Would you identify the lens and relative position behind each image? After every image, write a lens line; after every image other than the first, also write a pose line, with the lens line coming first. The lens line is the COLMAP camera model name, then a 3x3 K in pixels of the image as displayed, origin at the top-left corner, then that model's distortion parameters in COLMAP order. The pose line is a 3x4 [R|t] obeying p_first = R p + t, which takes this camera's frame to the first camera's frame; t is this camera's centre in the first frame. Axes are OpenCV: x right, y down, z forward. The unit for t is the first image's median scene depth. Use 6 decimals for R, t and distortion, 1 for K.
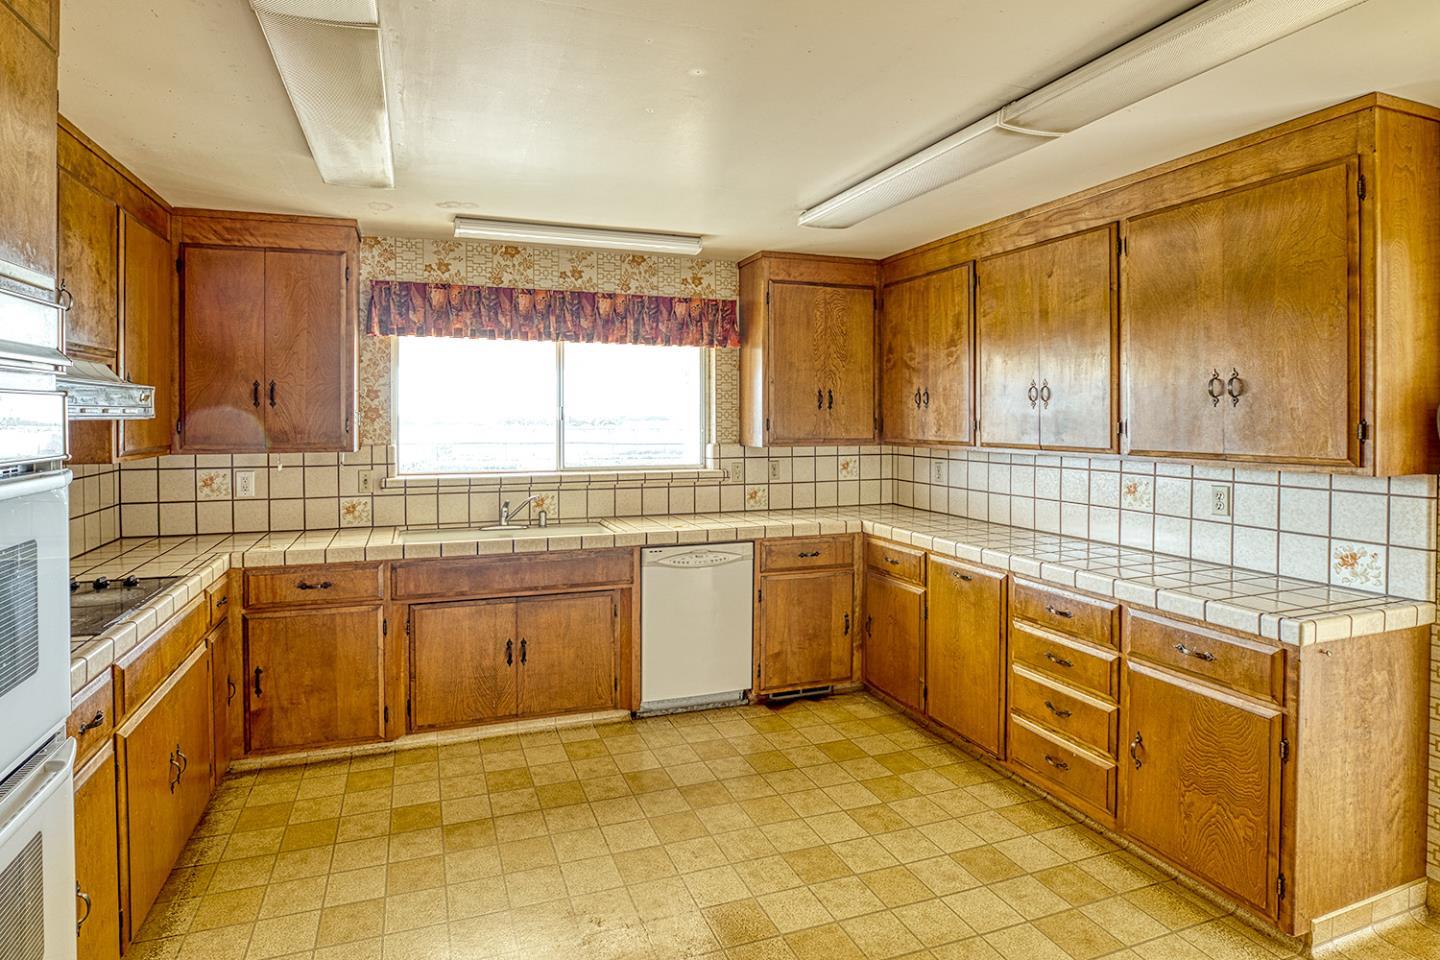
lens RADIAL K [[738.8, 0, 667.6], [0, 738.8, 421.9], [0, 0, 1]] dist [-0.046888, 0.015222]
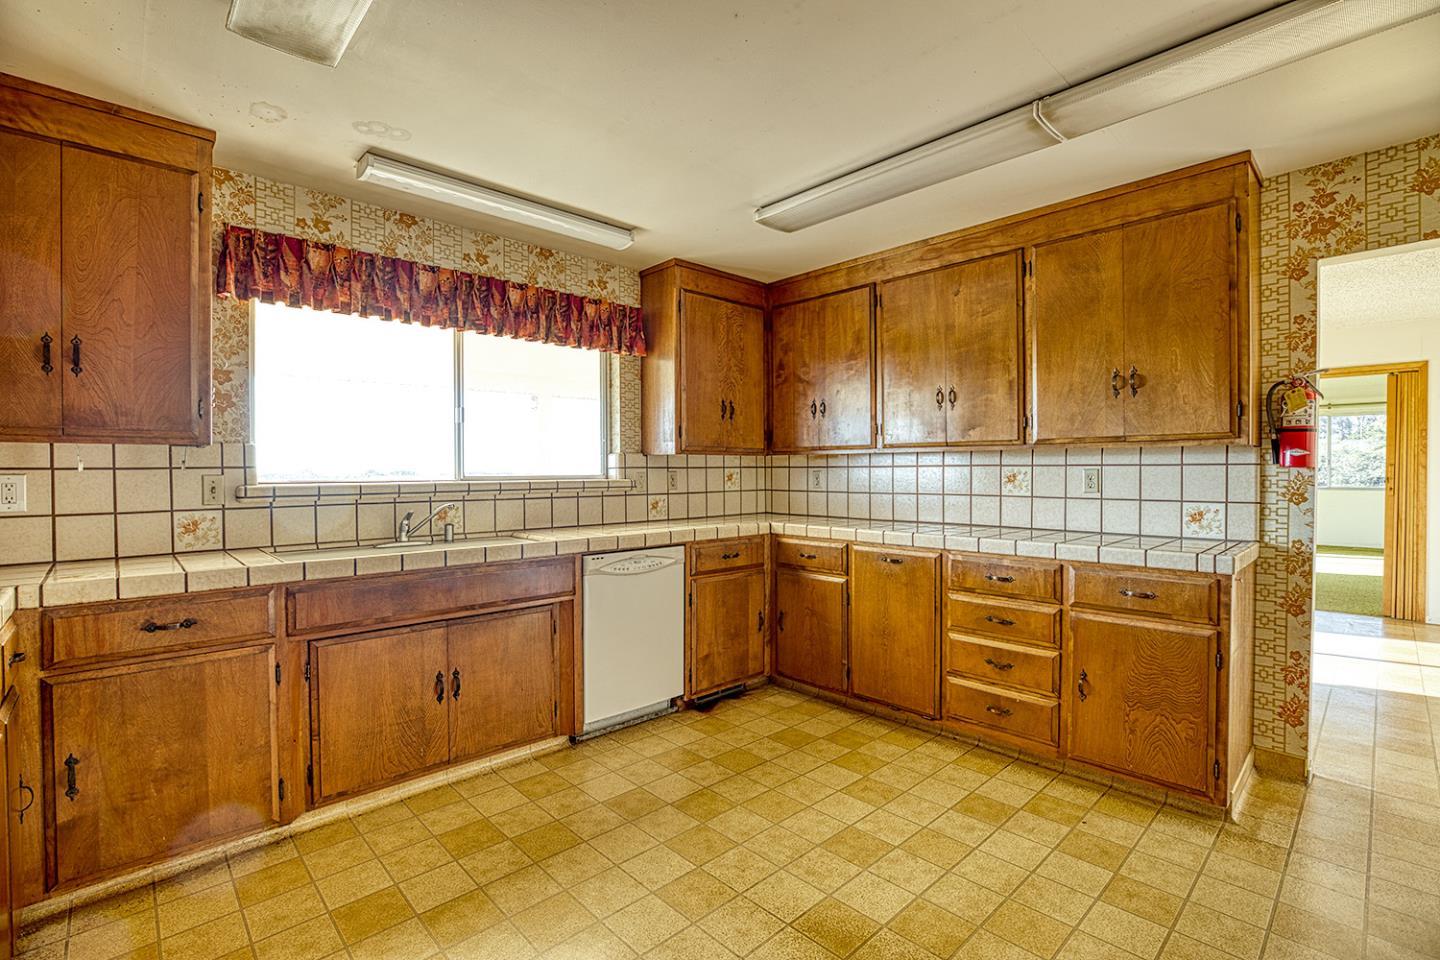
lens RADIAL K [[657.0, 0, 708.8], [0, 657.0, 475.8], [0, 0, 1]] dist [-0.043931, 0.012933]
pose [[0.911849, -0.007501, 0.410458, -0.233173], [0.007357, 0.999971, 0.001931, 0.073804], [-0.410461, 0.001259, 0.911877, 0.199627]]
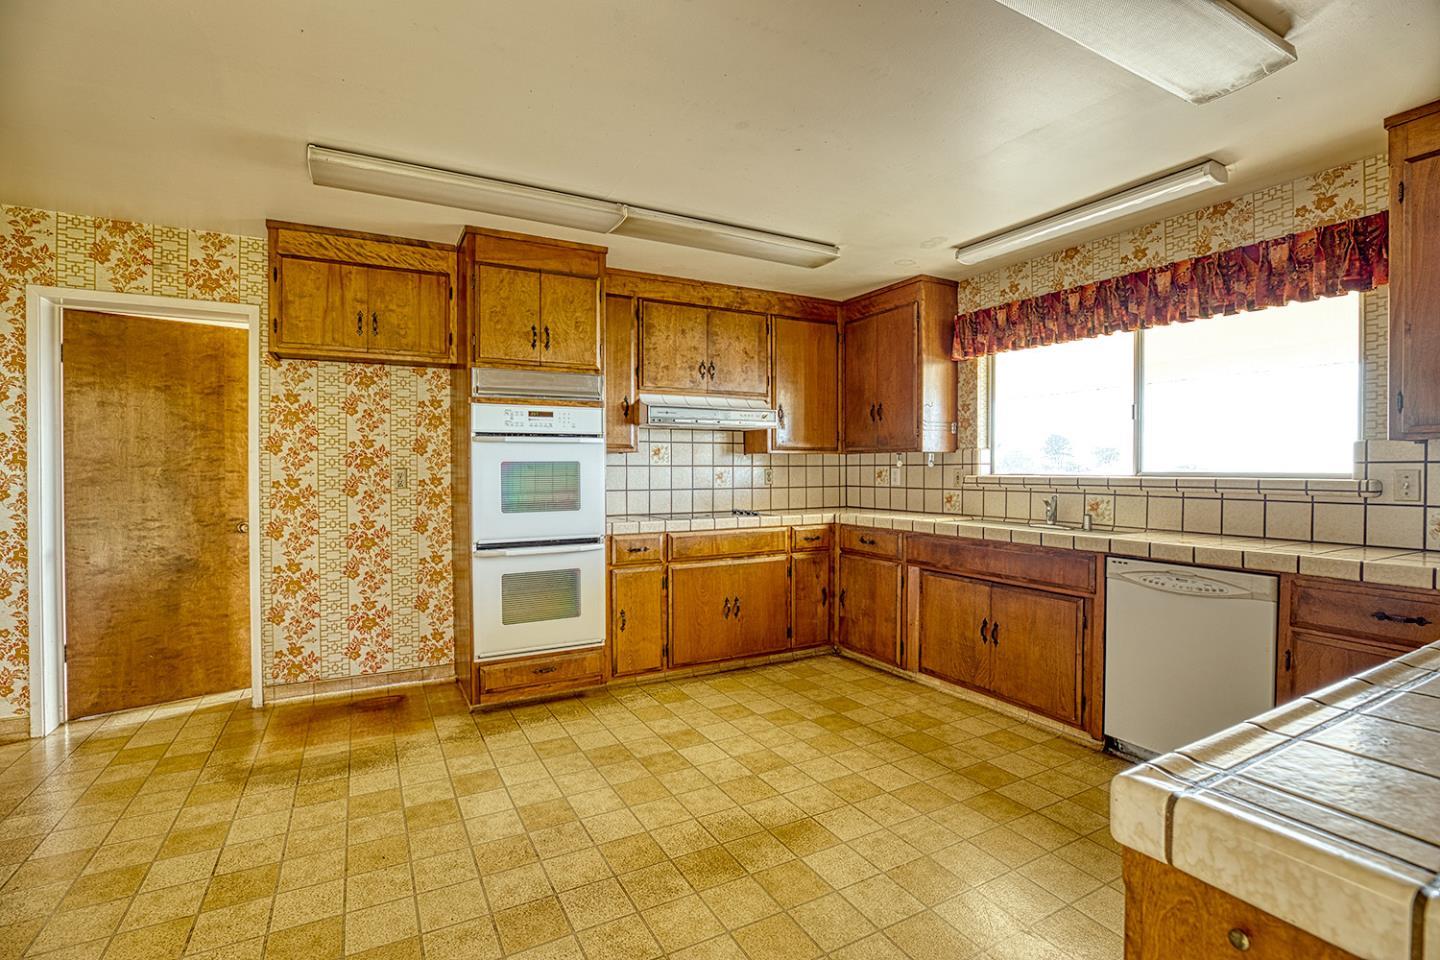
lens RADIAL K [[657.0, 0, 708.8], [0, 657.0, 475.8], [0, 0, 1]] dist [-0.043931, 0.012933]
pose [[0.164694, 0.011507, -0.986278, 0.659073], [-0.007194, 0.999919, 0.010465, 0.074061], [0.986318, 0.005372, 0.164764, 0.424260]]
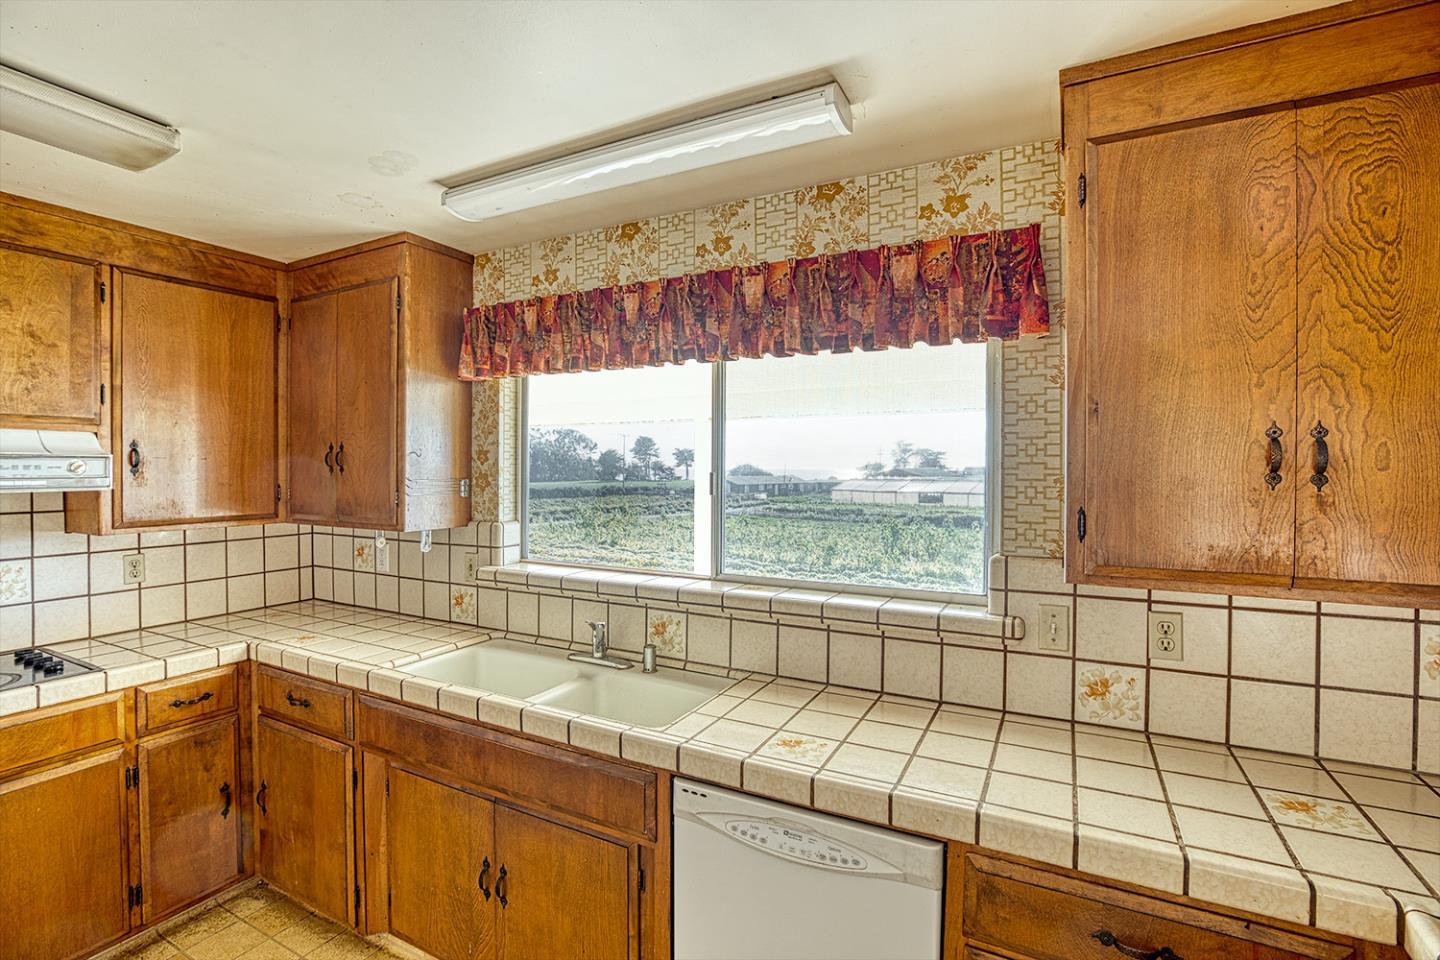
lens RADIAL K [[671.5, 0, 703.7], [0, 671.5, 473.0], [0, 0, 1]] dist [-0.046677, 0.013113]
pose [[0.677767, 0.008938, -0.735223, 0.300646], [-0.008936, 0.999952, 0.003918, -0.026627], [0.735223, 0.003914, 0.677815, 0.746215]]
